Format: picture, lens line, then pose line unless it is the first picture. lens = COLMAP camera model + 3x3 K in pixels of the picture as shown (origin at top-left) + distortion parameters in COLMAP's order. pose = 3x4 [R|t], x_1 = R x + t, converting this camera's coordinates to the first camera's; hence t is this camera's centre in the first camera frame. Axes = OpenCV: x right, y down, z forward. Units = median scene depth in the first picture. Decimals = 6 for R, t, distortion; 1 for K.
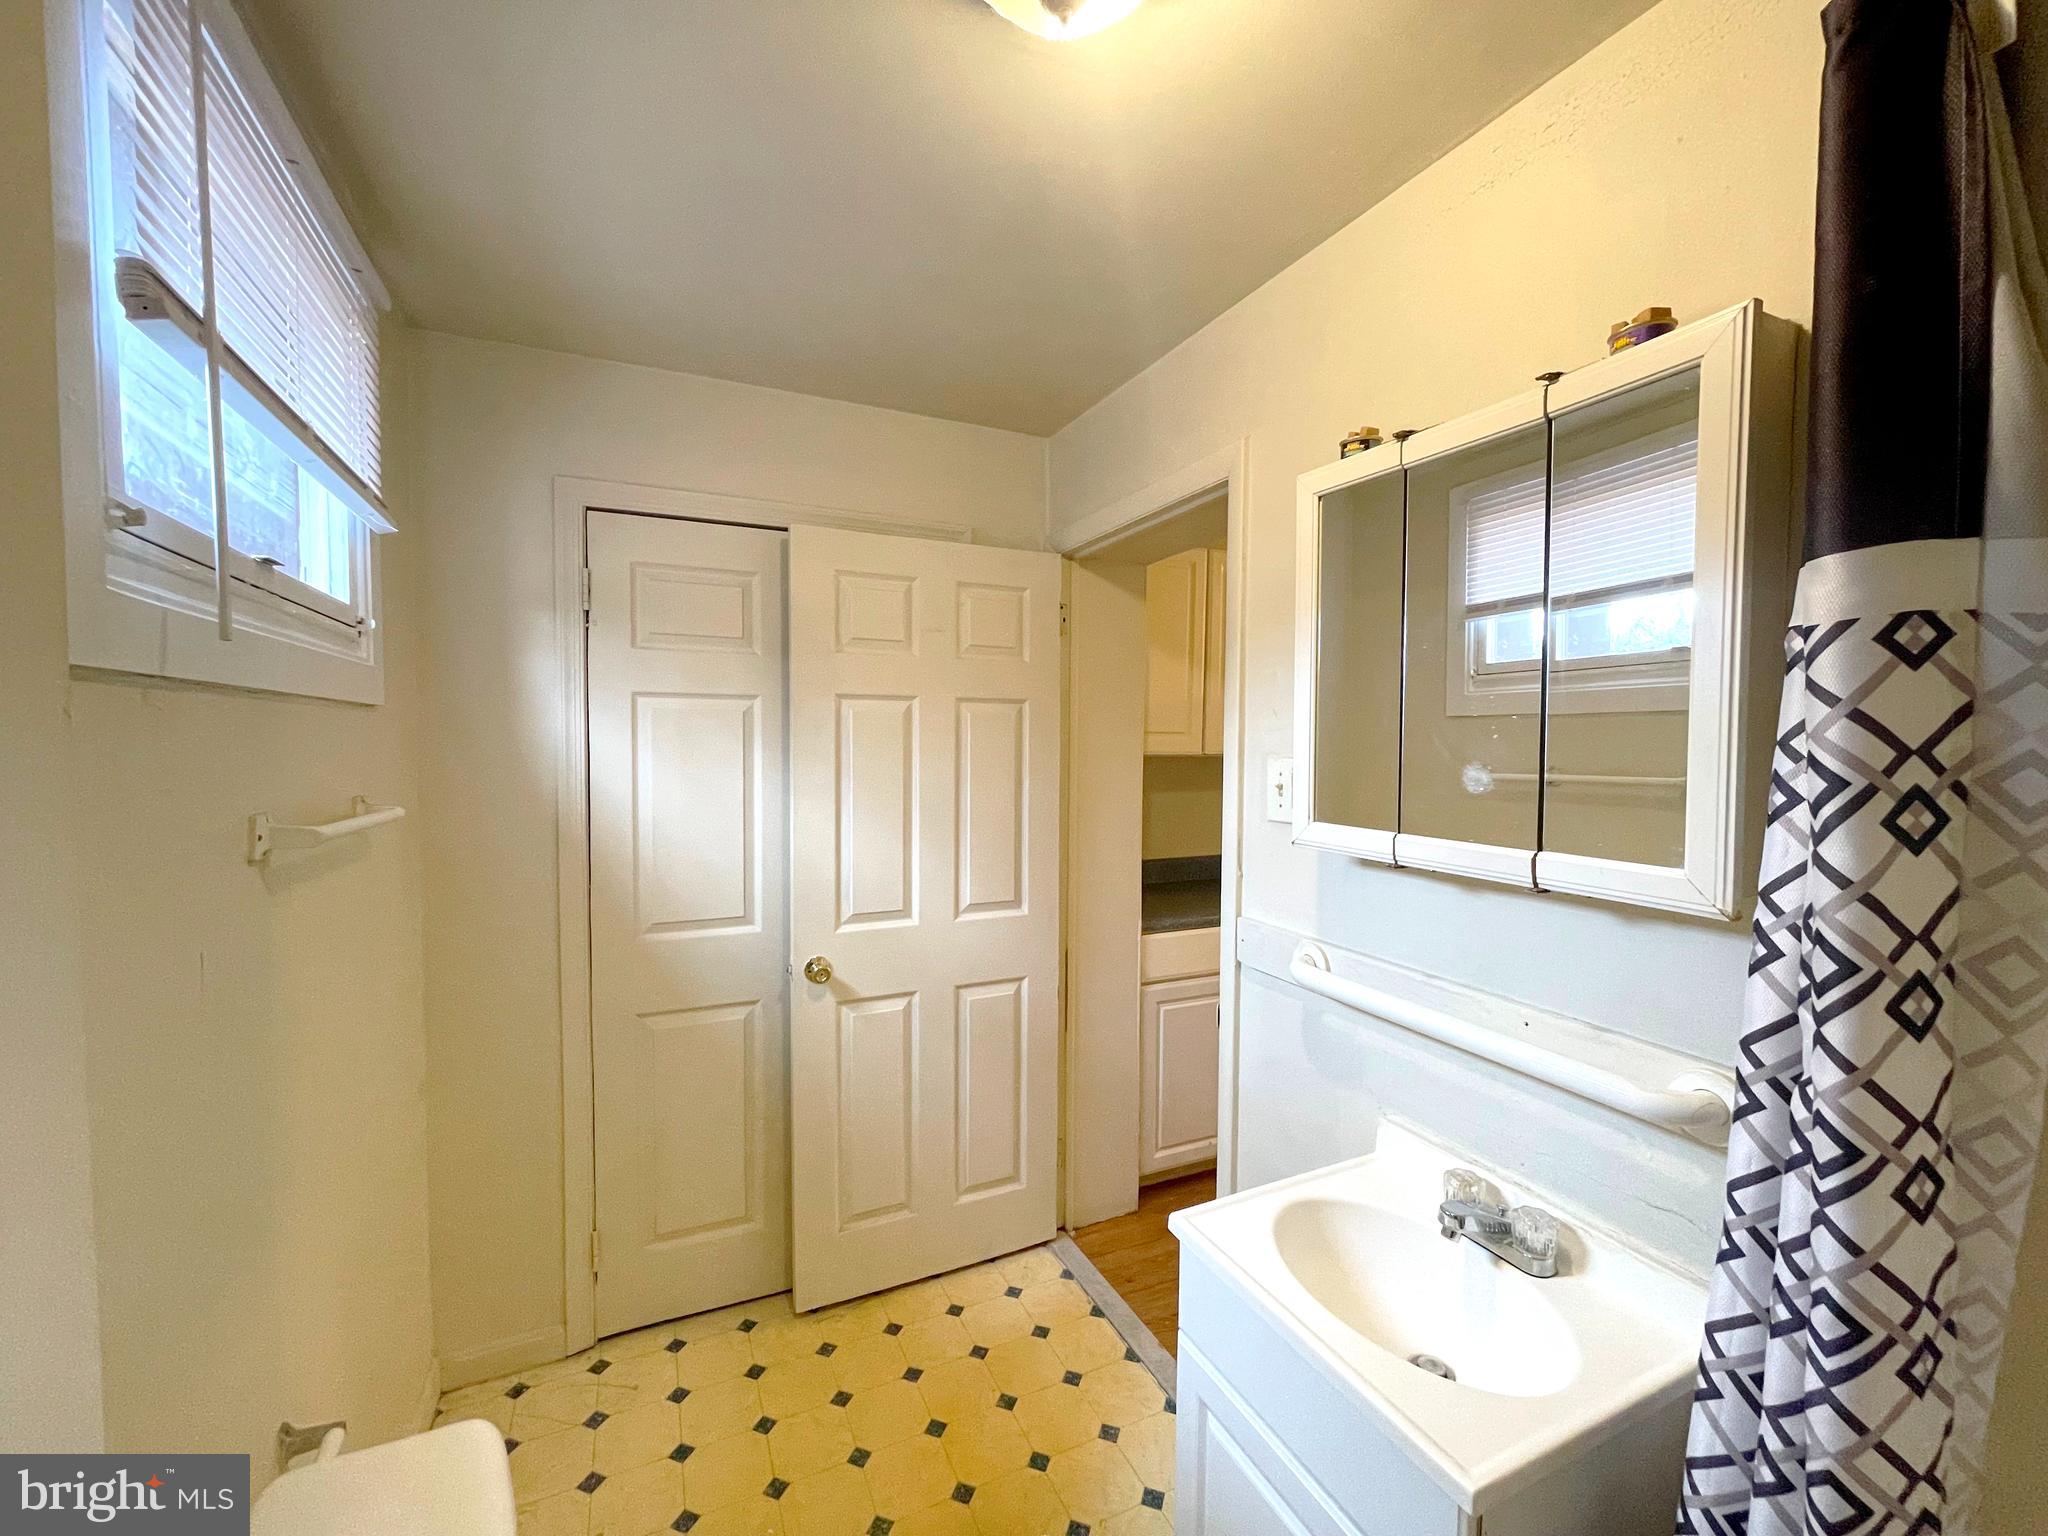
lens RADIAL K [[831.0, 0, 1026.2], [0, 831.0, 764.5], [0, 0, 1]] dist [0.007054, 0.000036]
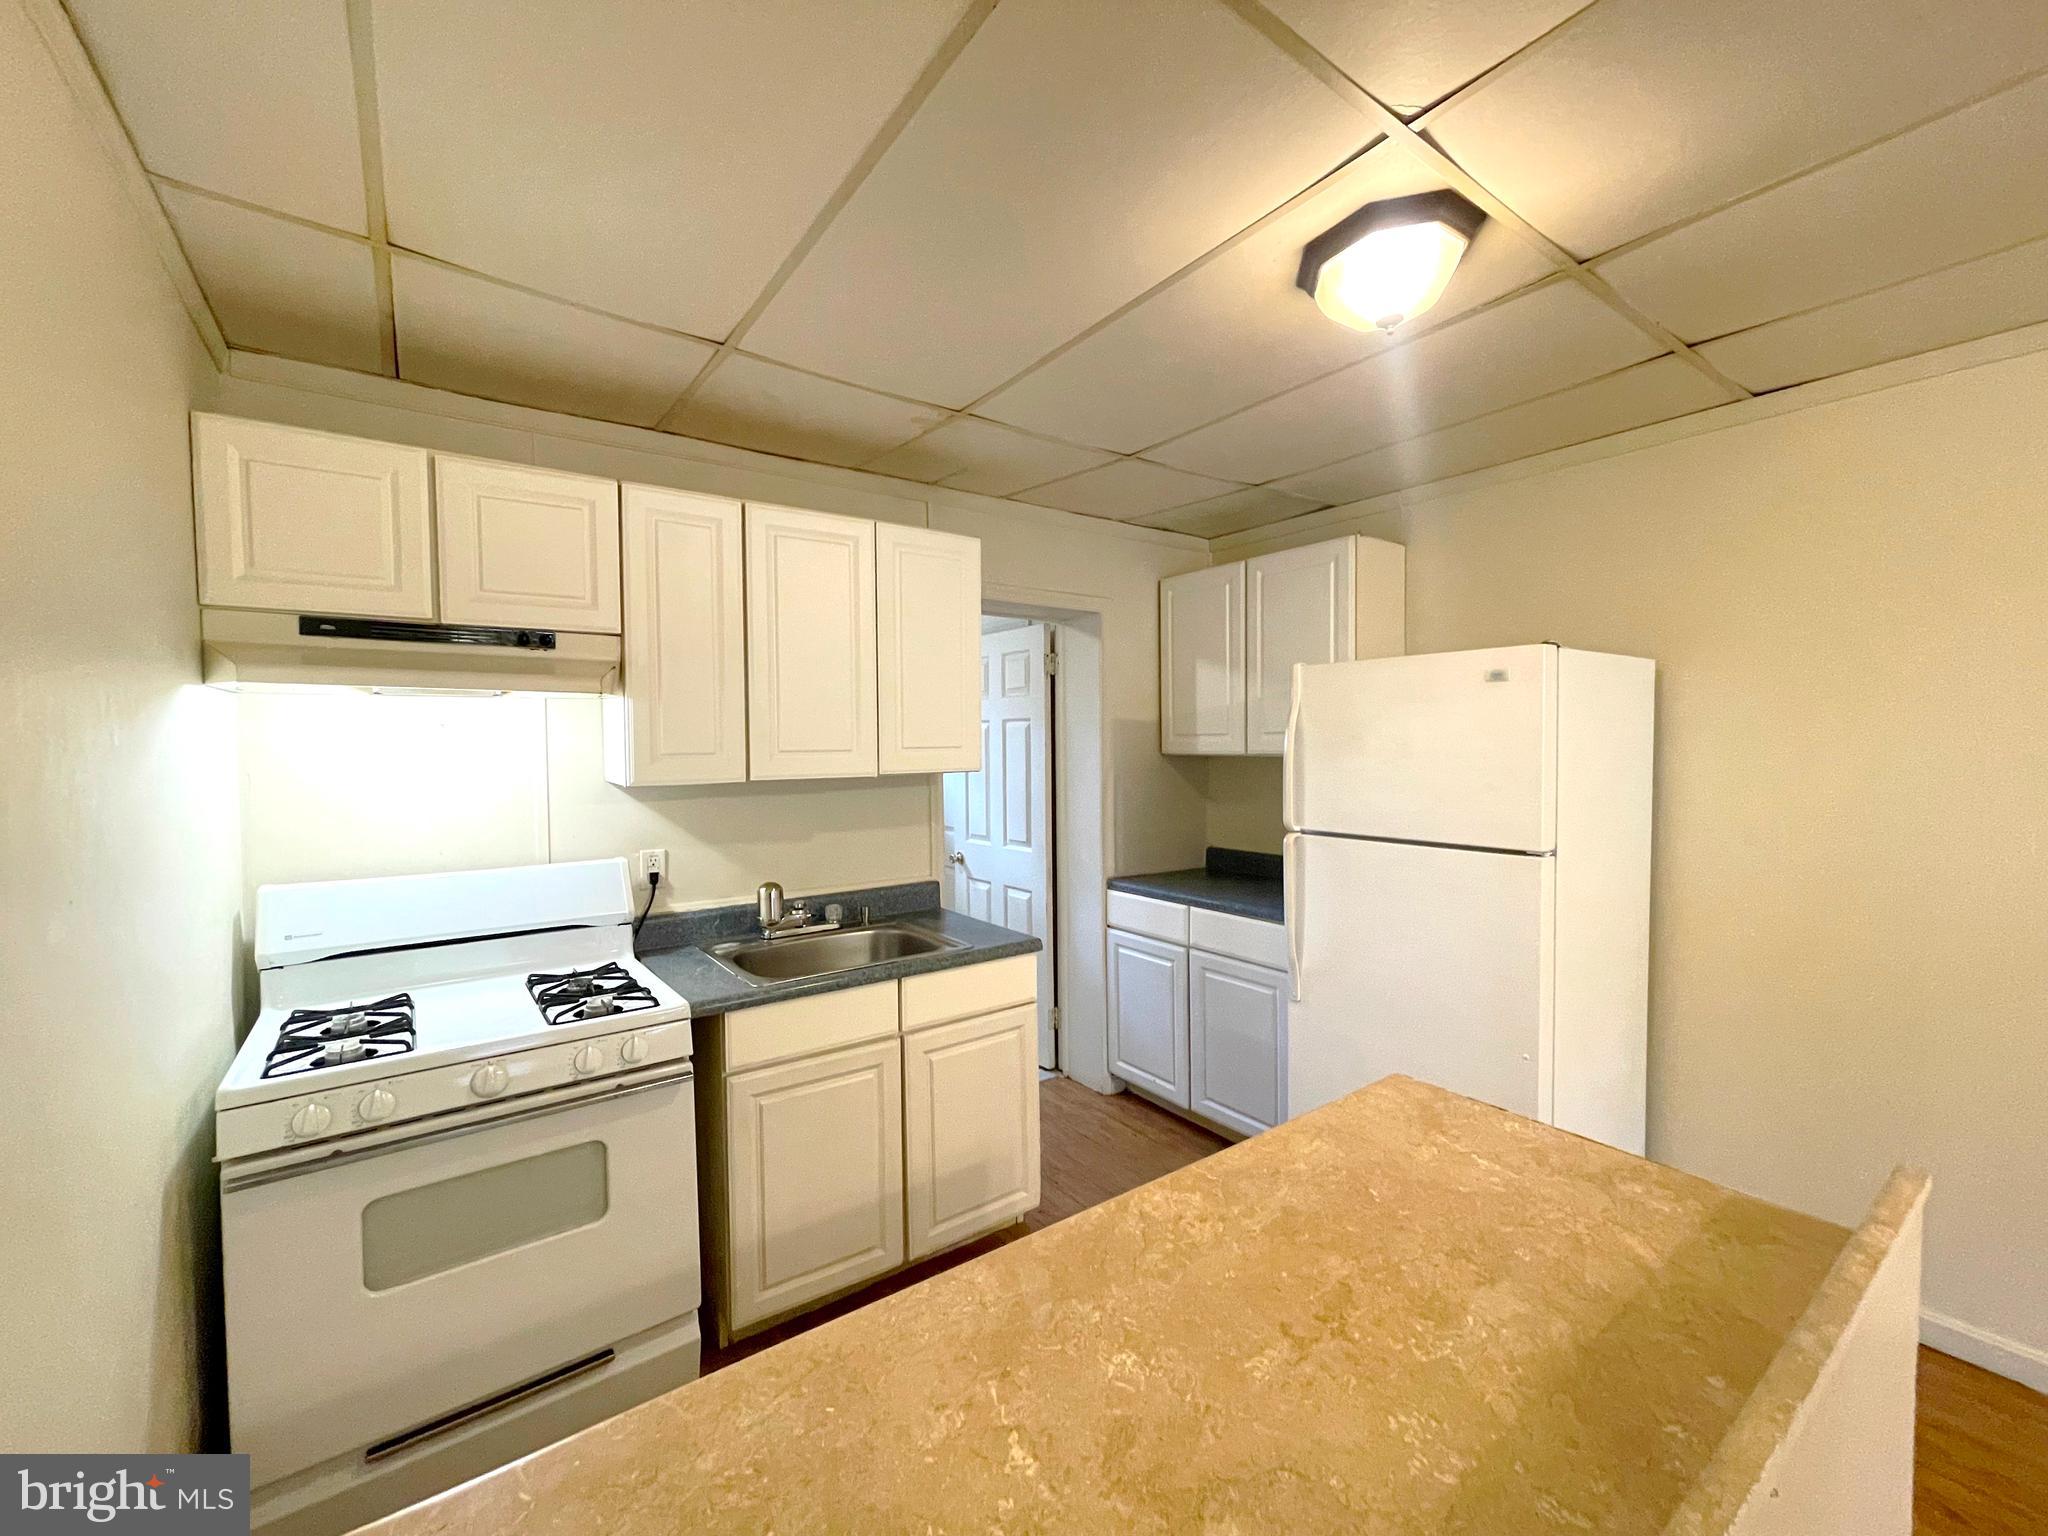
lens RADIAL K [[828.6, 0, 1020.9], [0, 828.6, 768.8], [0, 0, 1]] dist [0.001025, 0.000325]
pose [[0.194493, 0.026814, -0.980537, 1.505135], [-0.016044, 0.999580, 0.024153, -0.017933], [0.980773, 0.011034, 0.194841, 0.645093]]
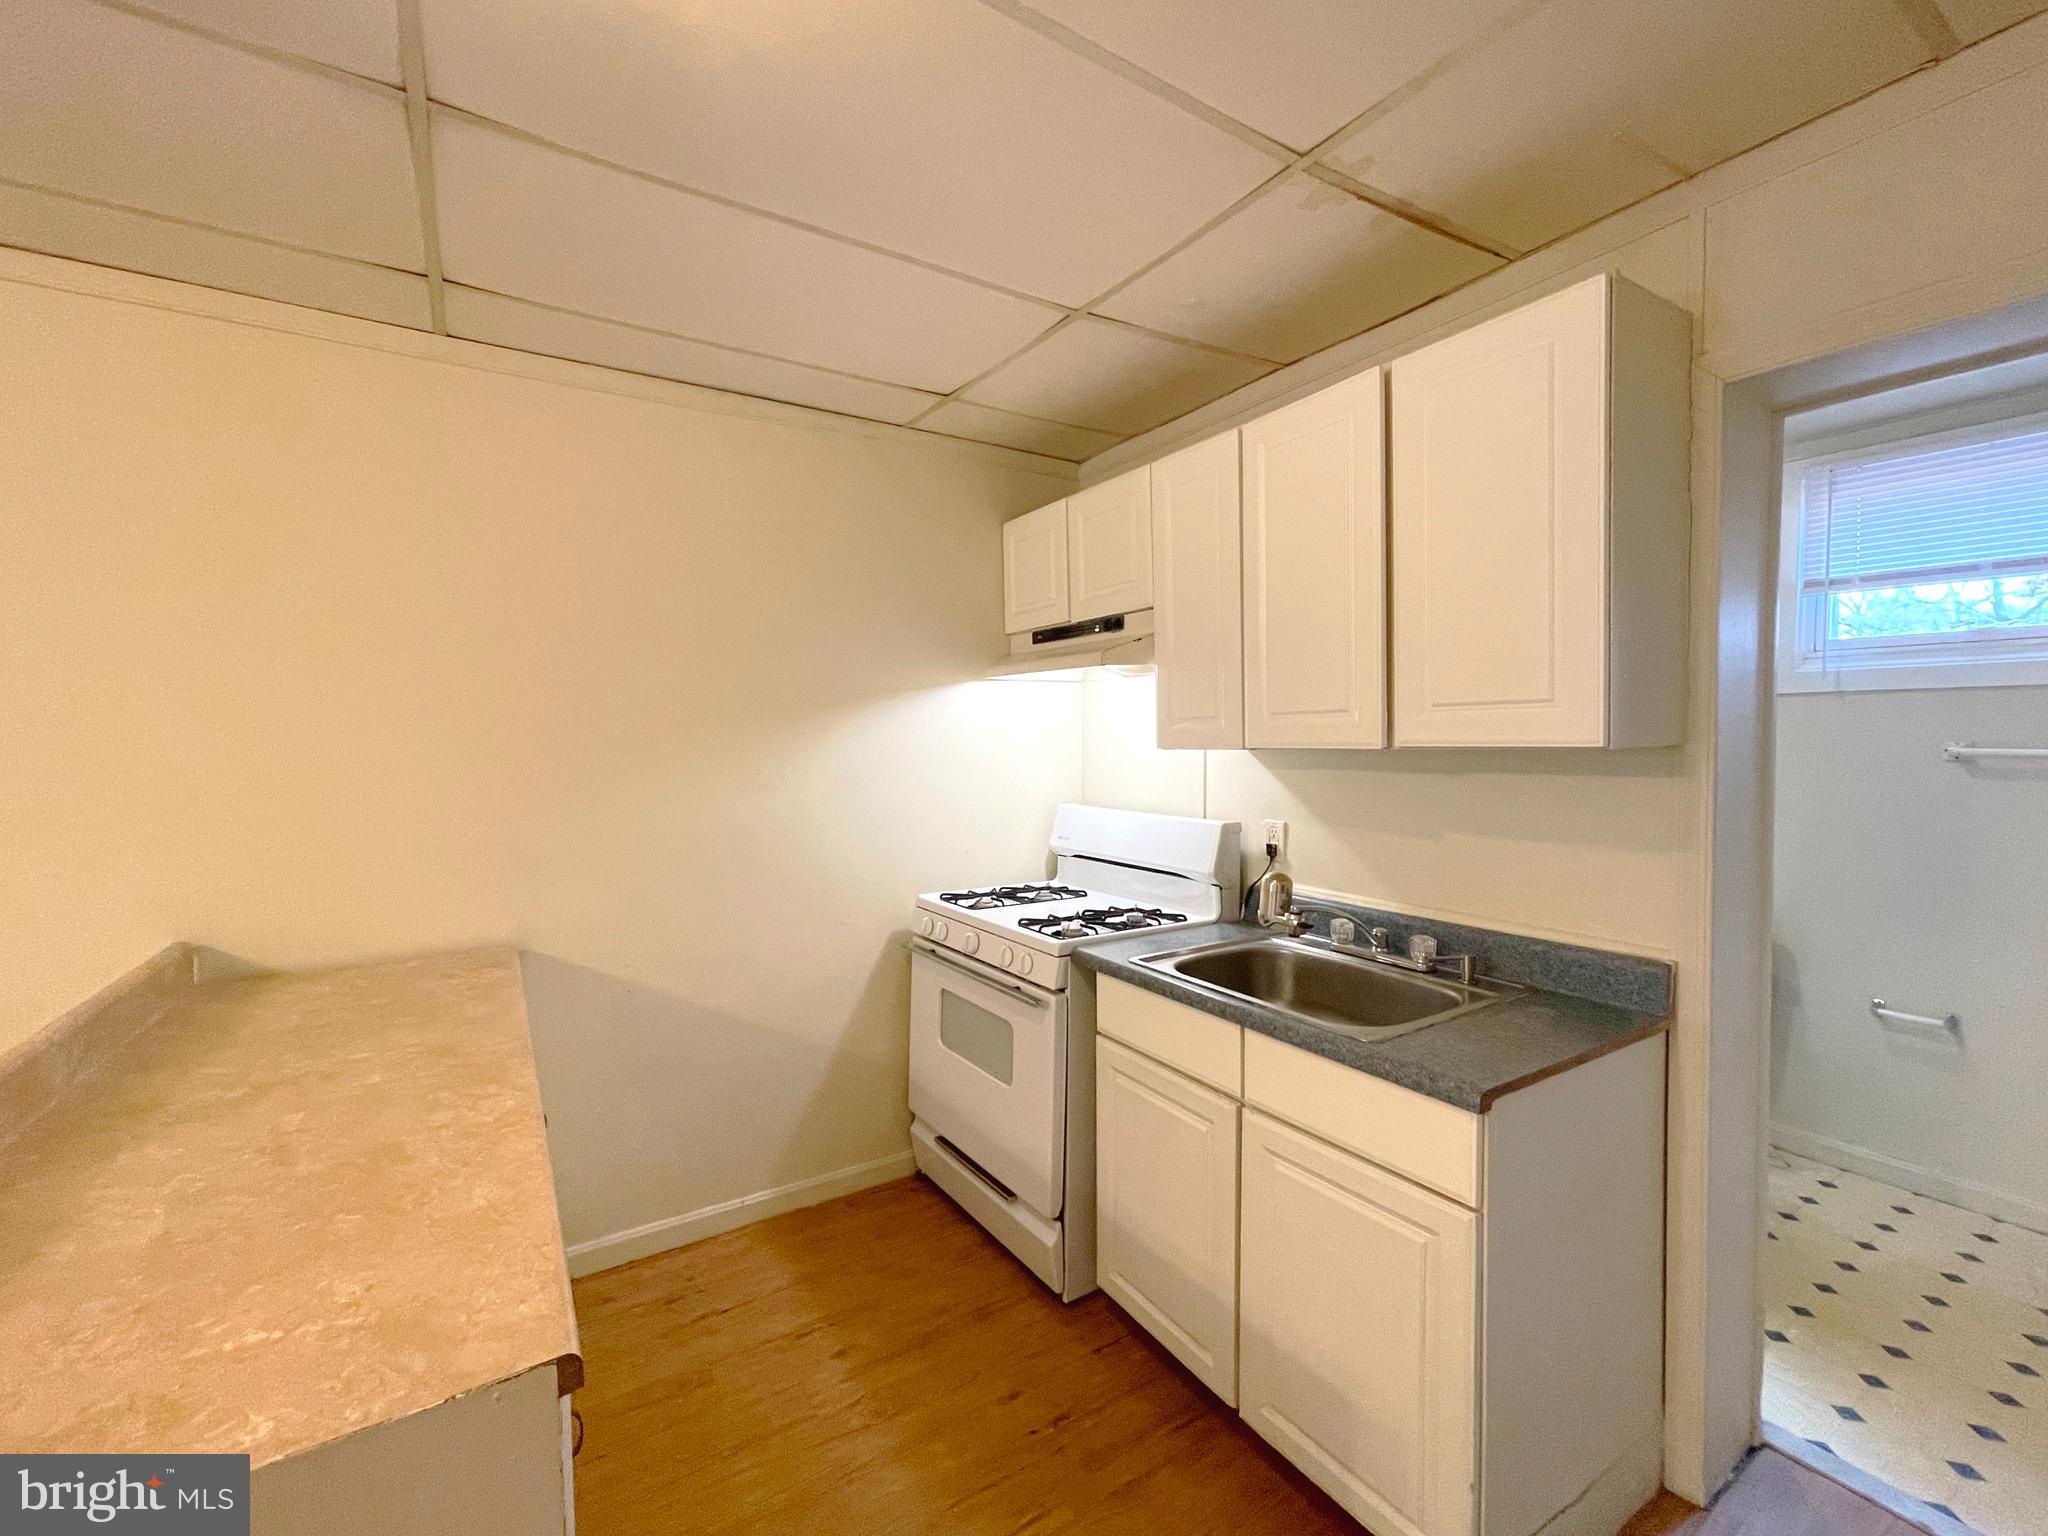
lens RADIAL K [[852.3, 0, 1005.2], [0, 852.3, 773.3], [0, 0, 1]] dist [0.002179, -0.000159]
pose [[-0.993184, 0.012909, -0.115843, 0.869123], [0.004950, 0.997623, 0.068736, -0.010787], [0.116455, 0.067694, -0.990886, 1.316239]]
